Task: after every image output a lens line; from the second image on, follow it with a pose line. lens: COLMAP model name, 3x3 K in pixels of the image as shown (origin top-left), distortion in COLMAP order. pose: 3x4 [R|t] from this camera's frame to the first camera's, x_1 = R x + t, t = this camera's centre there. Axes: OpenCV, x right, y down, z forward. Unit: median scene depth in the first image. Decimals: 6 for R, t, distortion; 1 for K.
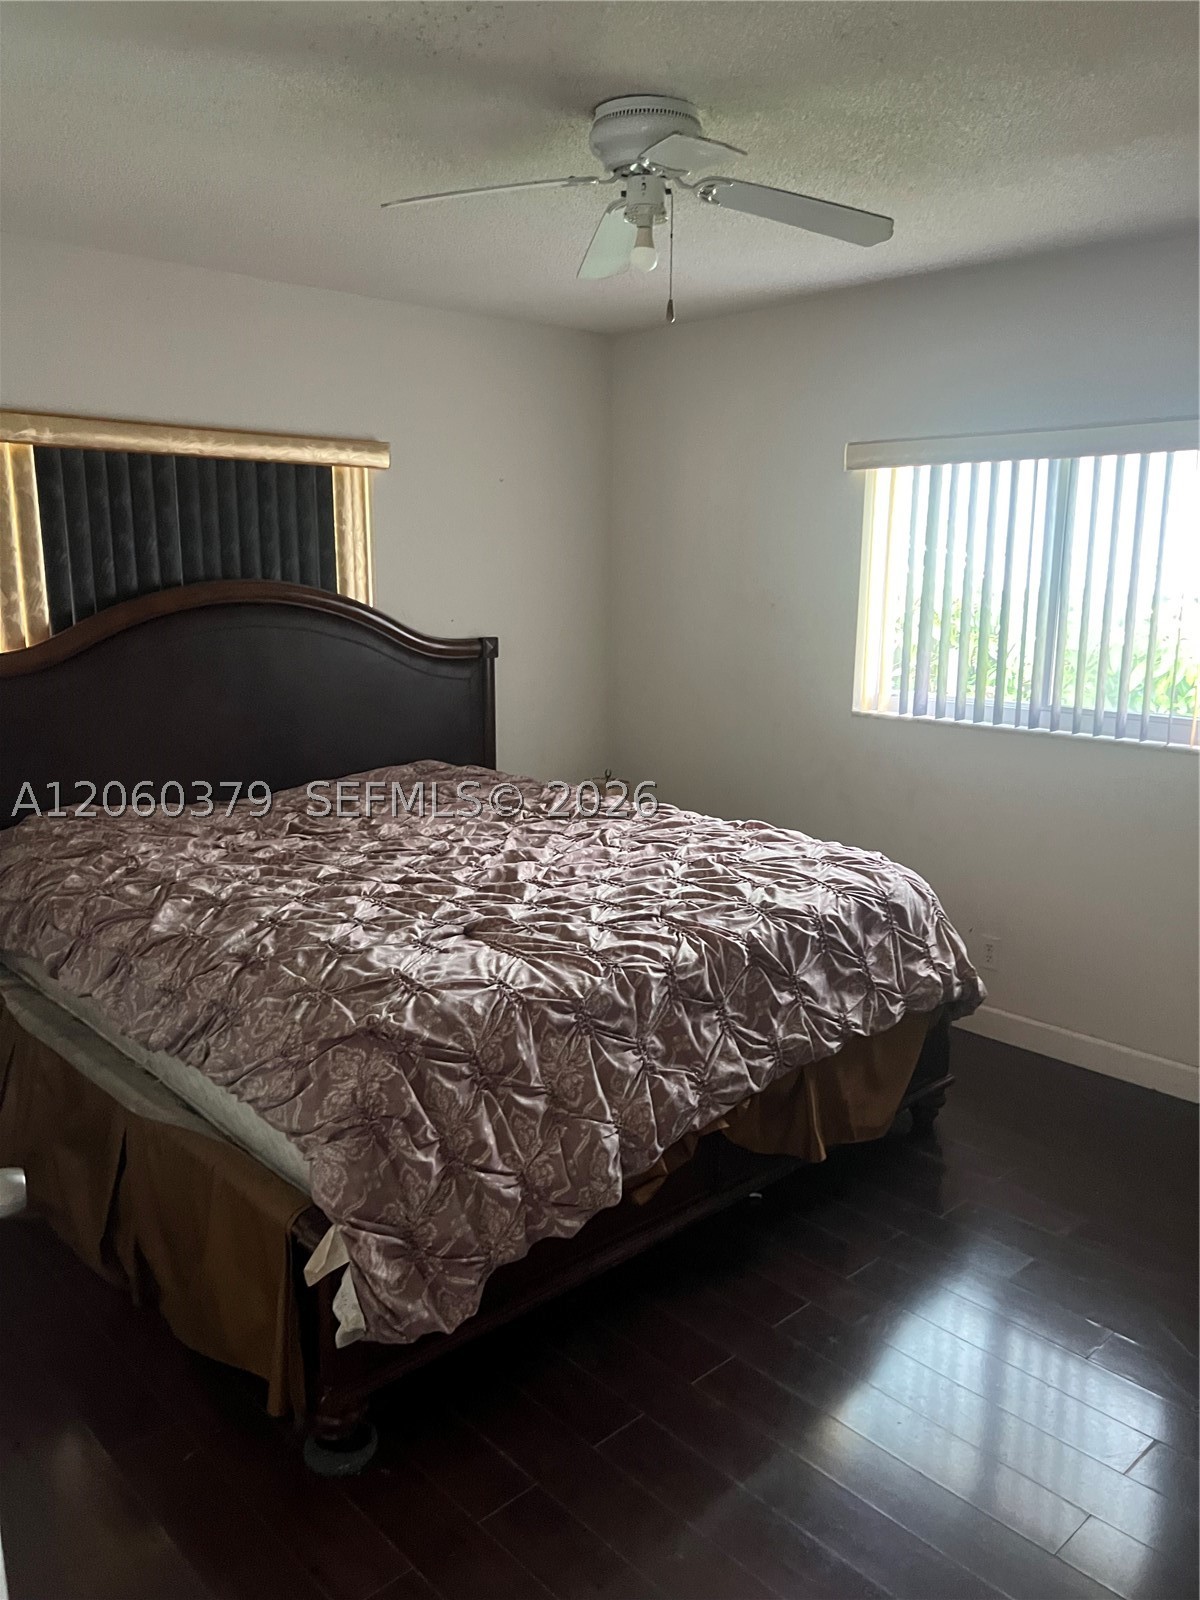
lens RADIAL K [[1195.6, 0, 627.9], [0, 1195.6, 812.1], [0, 0, 1]] dist [0.022268, -0.044314]
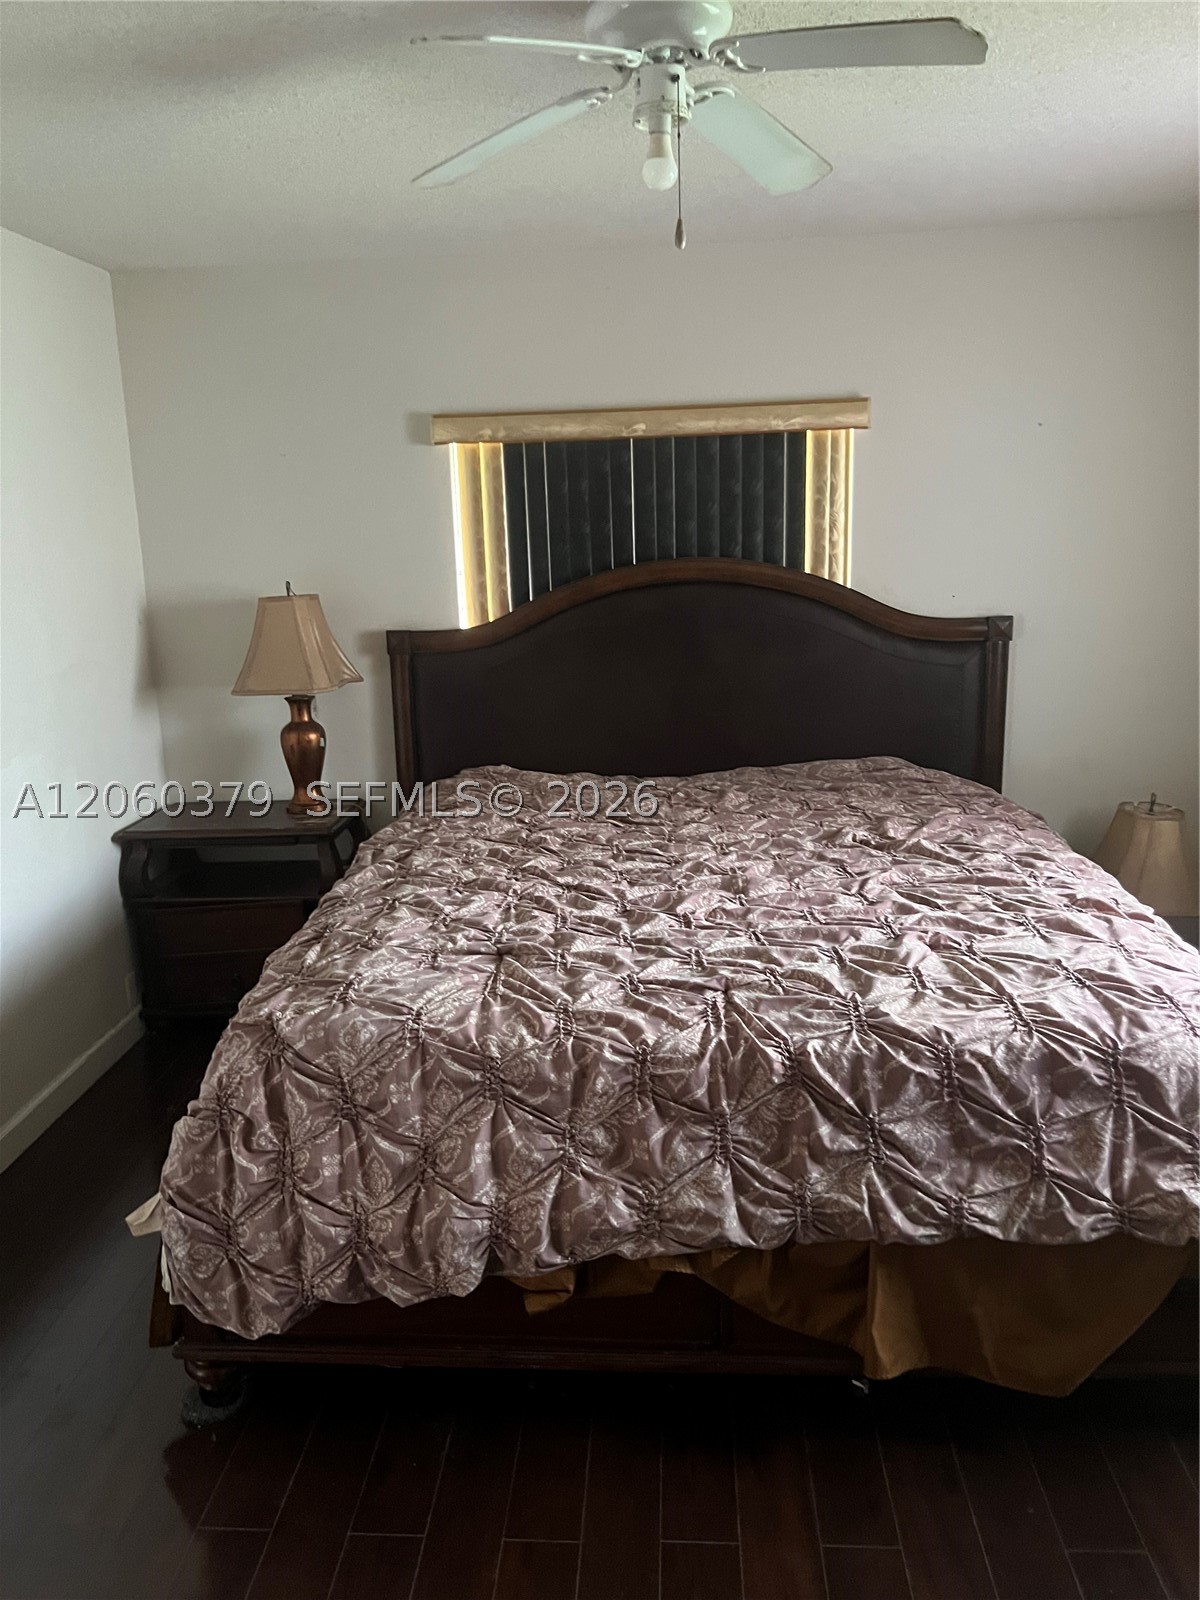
lens RADIAL K [[1195.6, 0, 598.5], [0, 1195.6, 799.6], [0, 0, 1]] dist [0.022268, -0.044314]
pose [[0.682060, 0.139207, -0.717925, 0.510824], [-0.115573, 0.989897, 0.082144, -0.093824], [0.722106, 0.026946, 0.691257, 0.362466]]
